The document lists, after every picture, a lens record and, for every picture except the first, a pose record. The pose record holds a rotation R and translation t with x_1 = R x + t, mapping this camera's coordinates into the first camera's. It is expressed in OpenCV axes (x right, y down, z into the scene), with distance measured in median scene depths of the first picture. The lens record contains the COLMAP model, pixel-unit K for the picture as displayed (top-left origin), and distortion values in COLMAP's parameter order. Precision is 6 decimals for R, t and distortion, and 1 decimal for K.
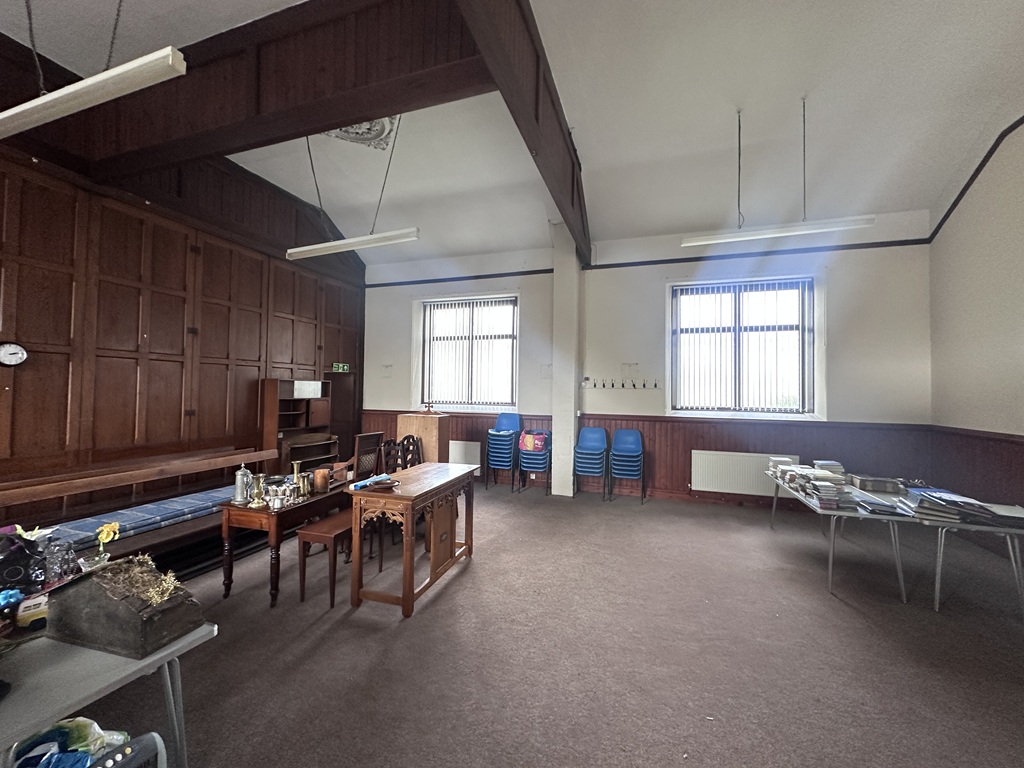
lens RADIAL K [[407.3, 0, 511.8], [0, 407.3, 381.5], [0, 0, 1]] dist [-0.002639, -0.000081]
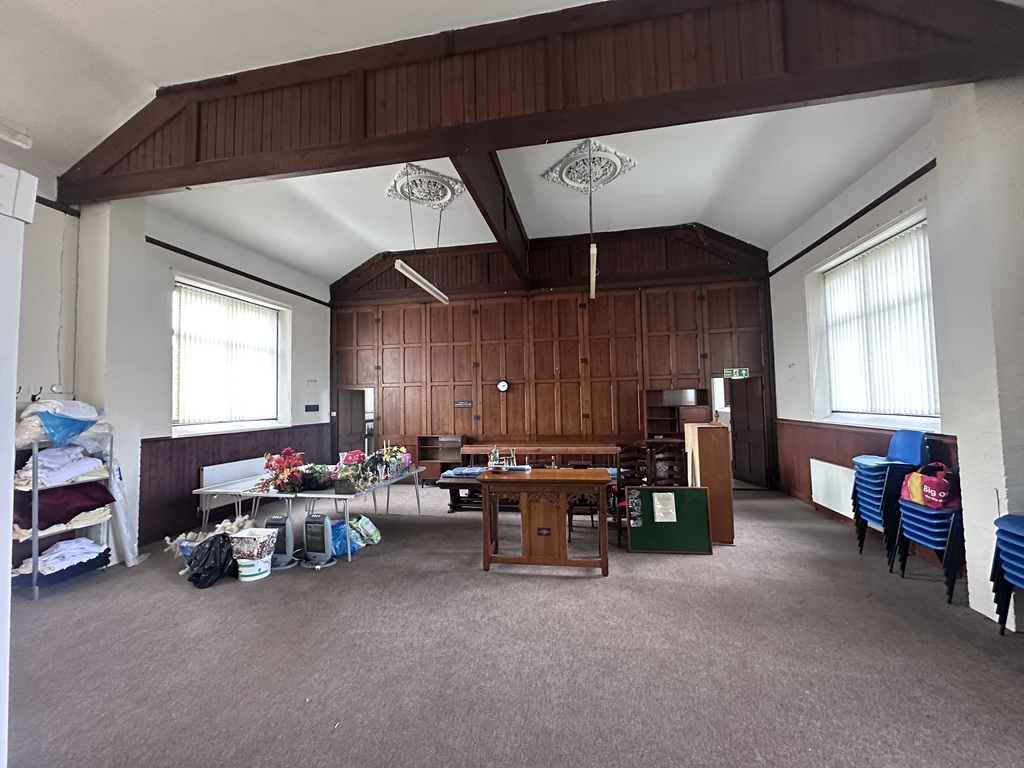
lens RADIAL K [[407.3, 0, 513.3], [0, 407.3, 382.7], [0, 0, 1]] dist [-0.002639, -0.000081]
pose [[0.135248, -0.060520, -0.988962, 0.769027], [0.044953, 0.997480, -0.054893, 0.030439], [0.989791, -0.037033, 0.137628, 0.641934]]
